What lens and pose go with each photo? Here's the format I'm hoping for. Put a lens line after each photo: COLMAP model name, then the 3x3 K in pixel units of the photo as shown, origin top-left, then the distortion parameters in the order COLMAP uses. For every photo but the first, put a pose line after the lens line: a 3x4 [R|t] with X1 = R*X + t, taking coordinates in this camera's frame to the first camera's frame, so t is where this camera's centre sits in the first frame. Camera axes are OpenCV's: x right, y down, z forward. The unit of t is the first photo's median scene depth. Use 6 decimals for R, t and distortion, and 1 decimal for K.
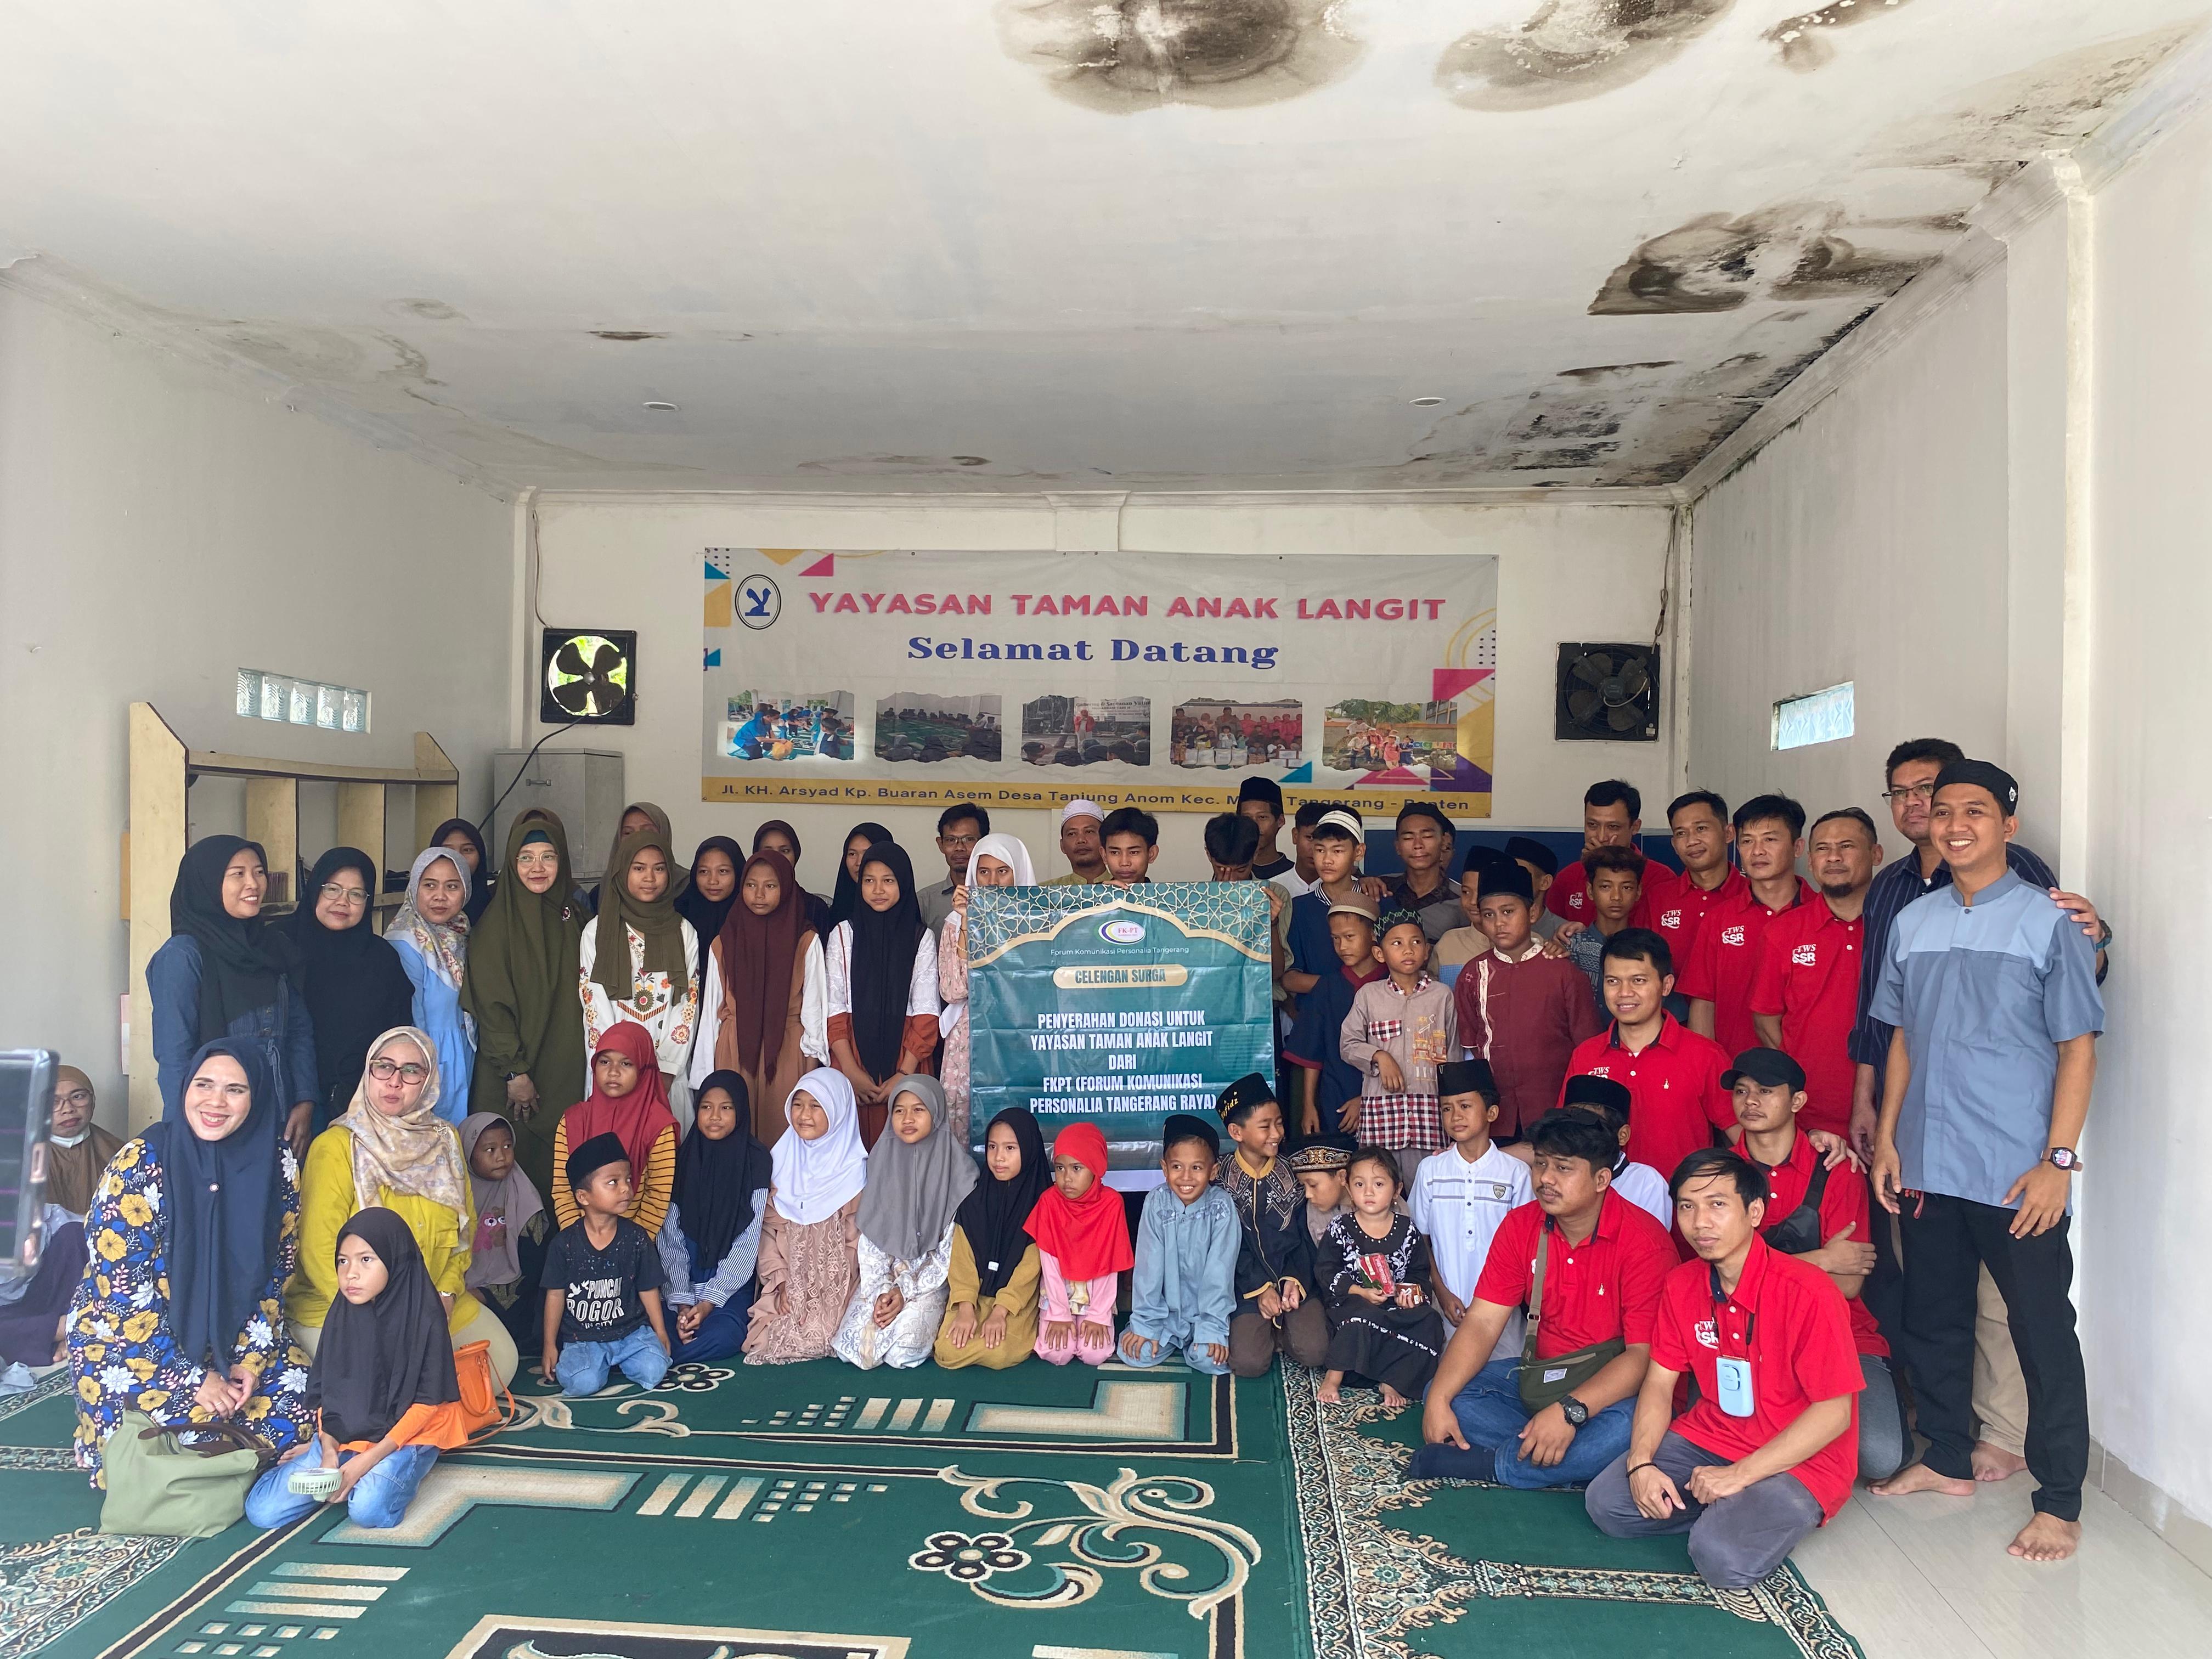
lens RADIAL K [[1686.3, 0, 1097.5], [0, 1686.3, 828.8], [0, 0, 1]] dist [0.021411, -0.030895]
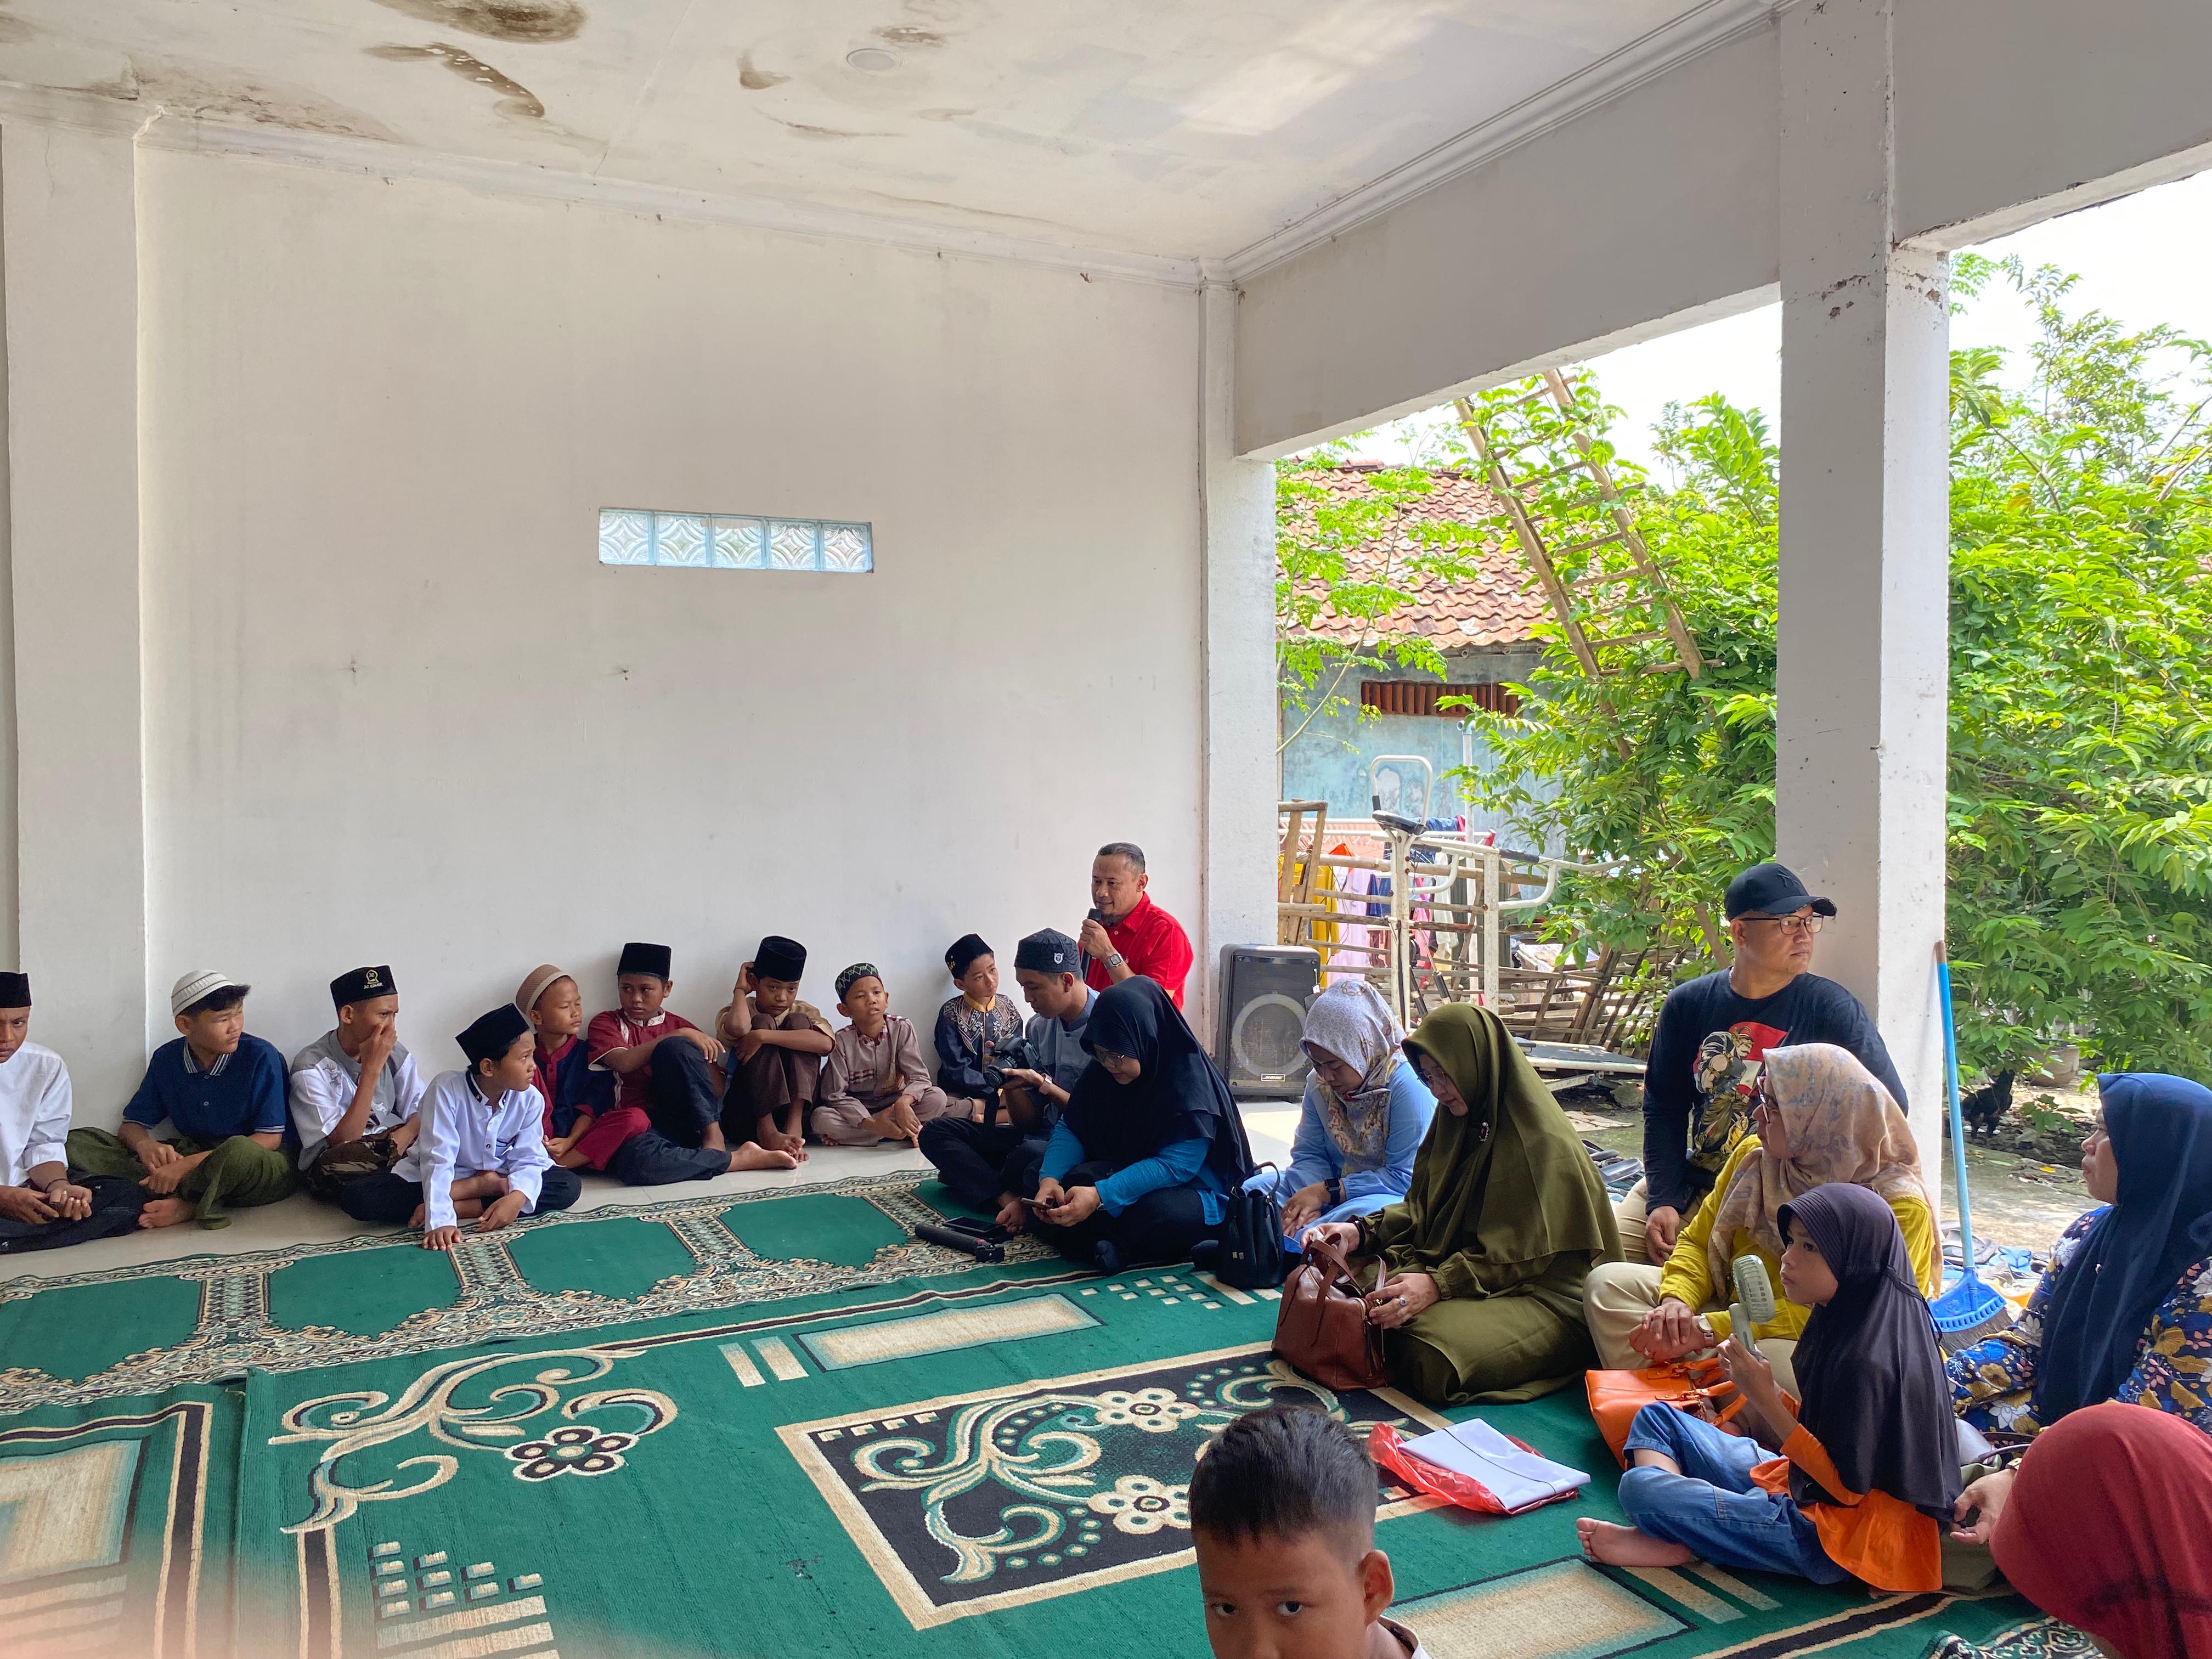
lens RADIAL K [[1686.3, 0, 1096.7], [0, 1686.3, 823.3], [0, 0, 1]] dist [0.021411, -0.030895]
pose [[-0.512580, -0.044765, 0.857472, -0.498225], [-0.009504, 0.998875, 0.046466, 0.028369], [-0.858587, 0.015668, -0.512428, 0.626306]]
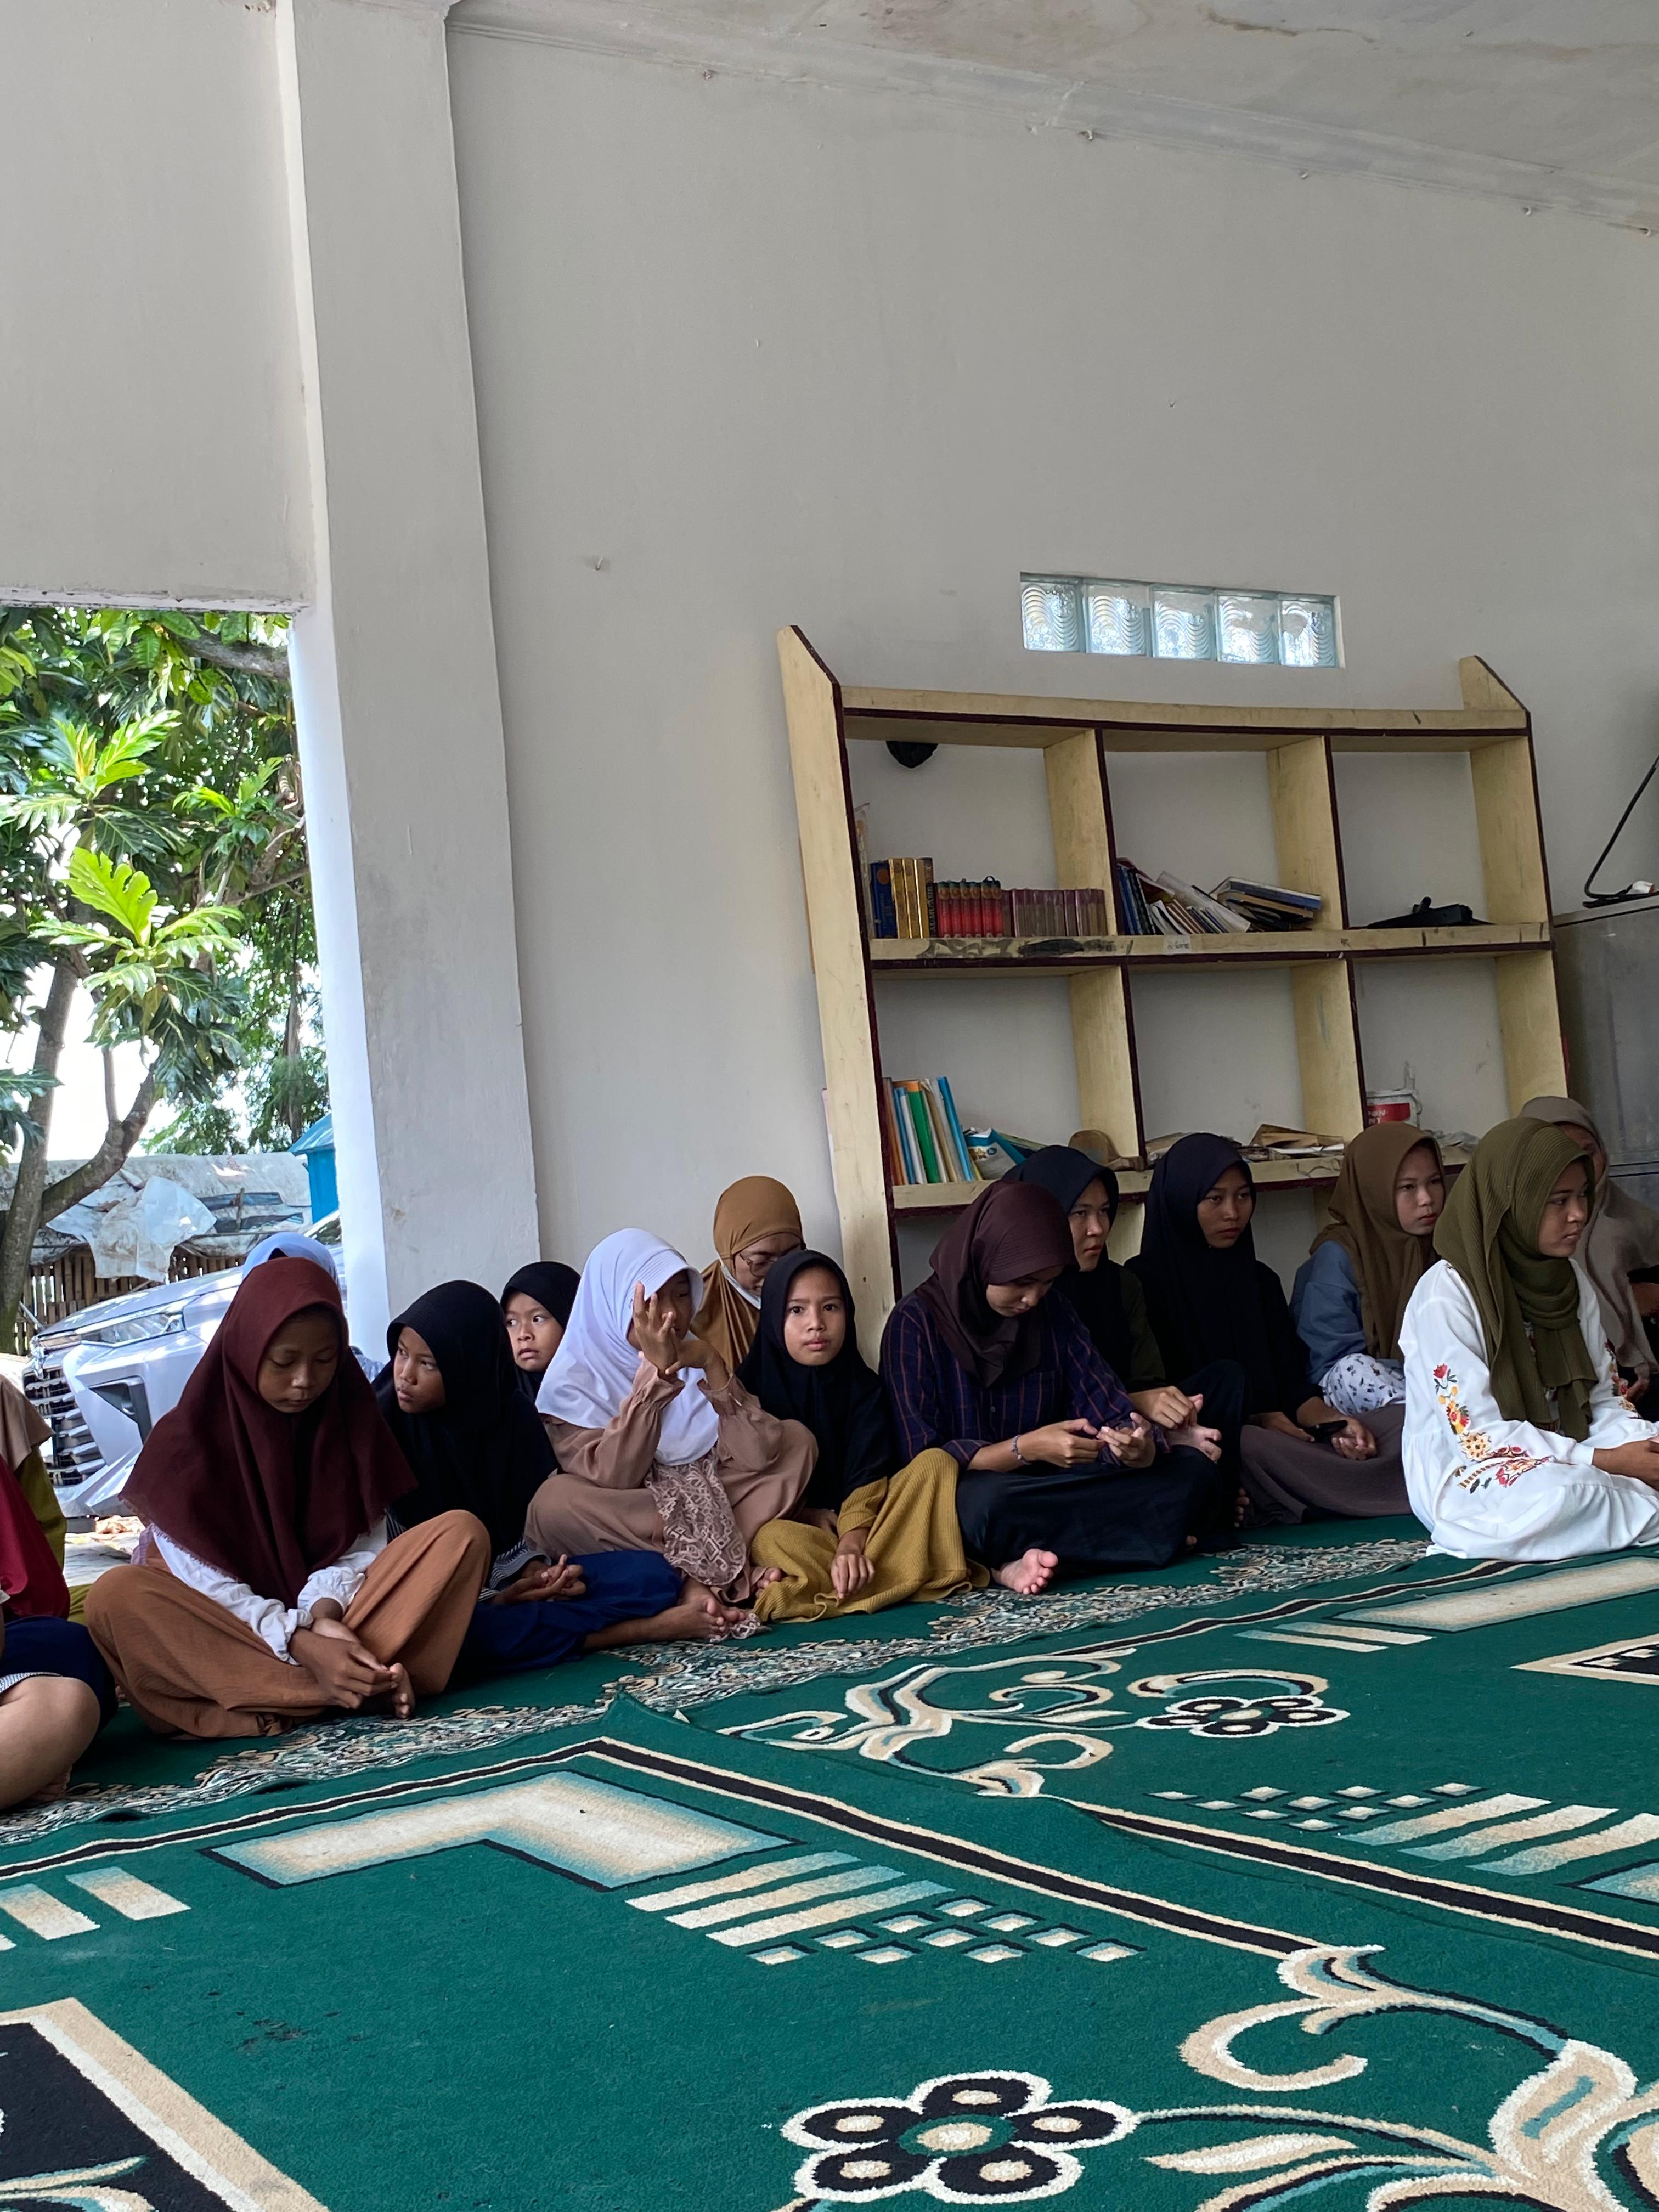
lens RADIAL K [[2574.7, 0, 827.2], [0, 2574.7, 1123.7], [0, 0, 1]] dist [0.022308, 0.000000]
pose [[0.577869, -0.104095, -0.809464, 0.168197], [0.099646, 0.993411, -0.056614, 0.136602], [0.810024, -0.047944, 0.584434, 0.363818]]
